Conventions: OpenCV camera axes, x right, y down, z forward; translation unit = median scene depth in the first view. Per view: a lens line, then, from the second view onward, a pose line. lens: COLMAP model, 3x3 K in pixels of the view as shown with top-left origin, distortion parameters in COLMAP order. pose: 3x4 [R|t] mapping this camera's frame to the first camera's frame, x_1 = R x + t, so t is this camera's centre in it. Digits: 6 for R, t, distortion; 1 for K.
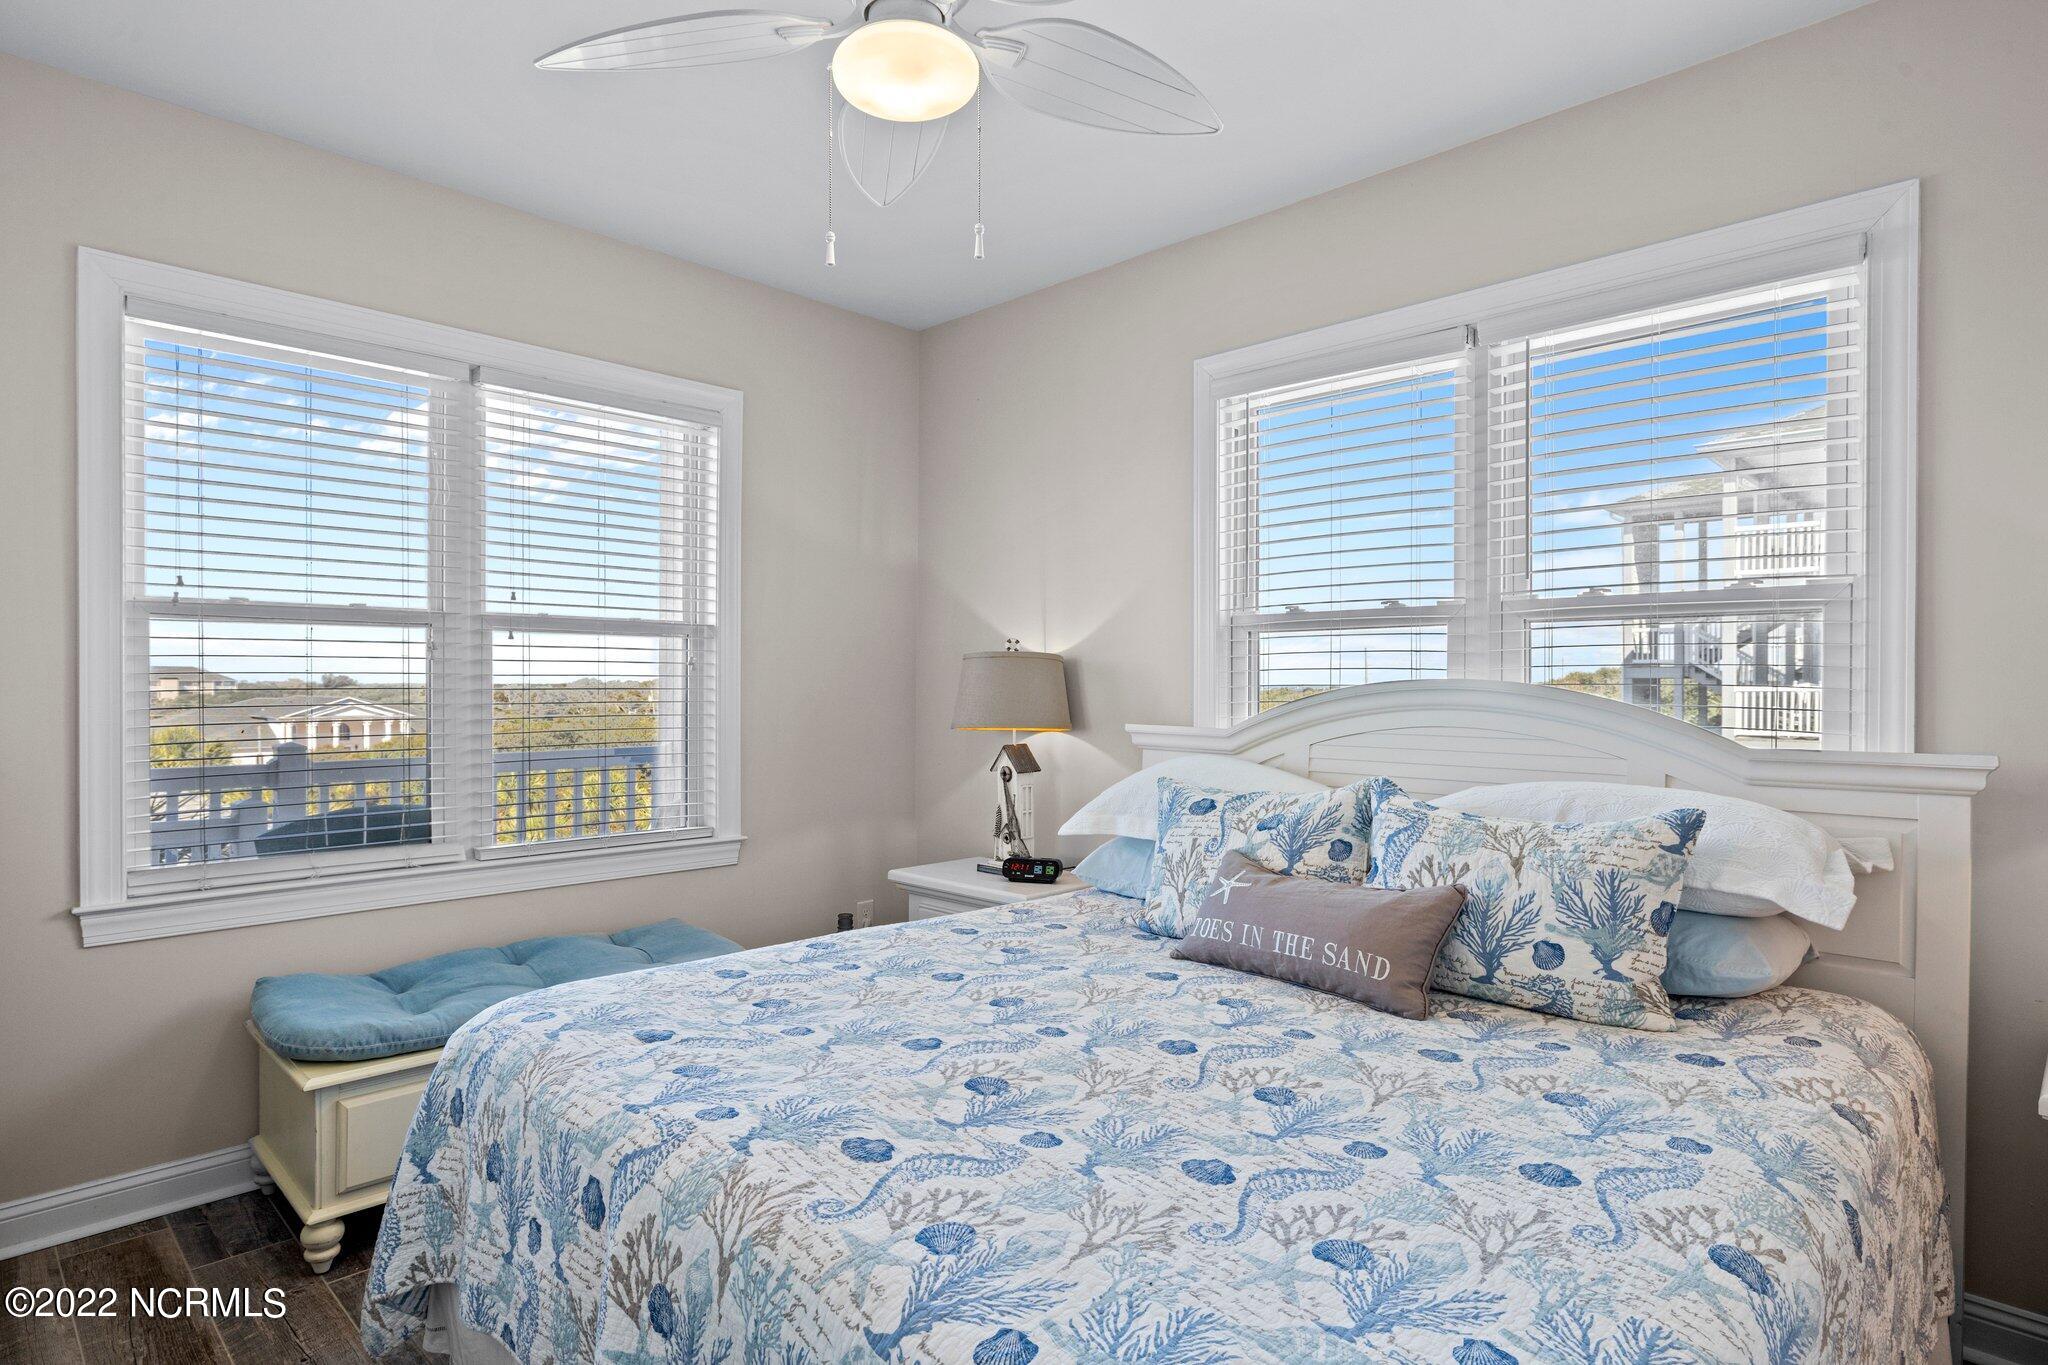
lens RADIAL K [[1084.6, 0, 1006.5], [0, 1084.6, 697.7], [0, 0, 1]] dist [-0.010352, 0.001044]
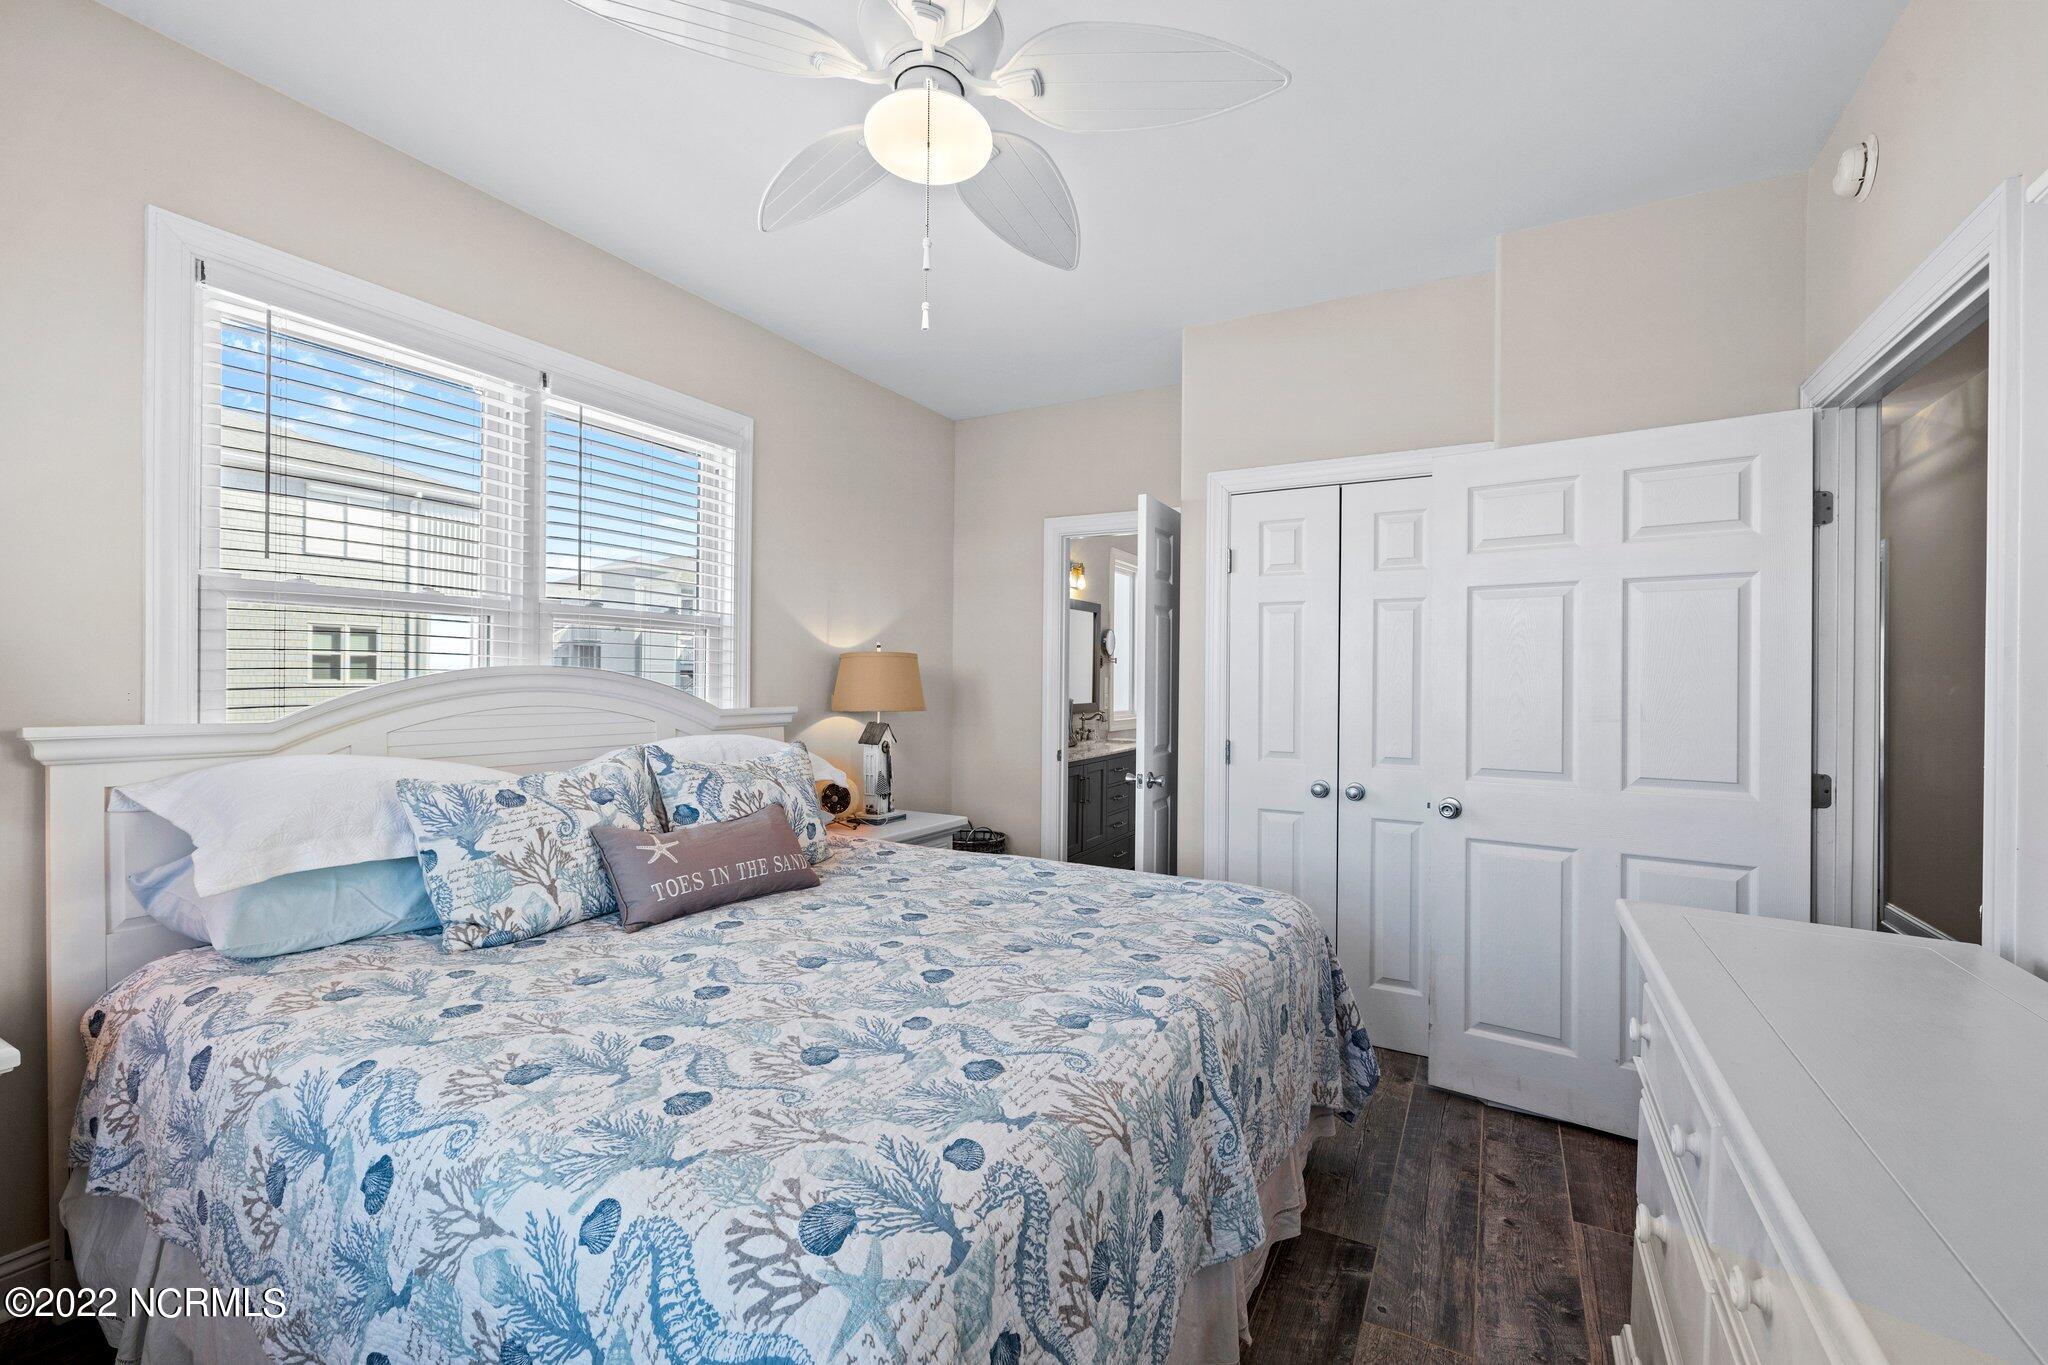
lens RADIAL K [[867.8, 0, 1032.6], [0, 867.8, 678.3], [0, 0, 1]] dist [0.000790, 0.000394]
pose [[-0.289729, -0.003609, 0.957102, -0.824865], [-0.000632, 0.999993, 0.003579, -0.008363], [-0.957109, 0.000433, -0.289729, 0.952351]]
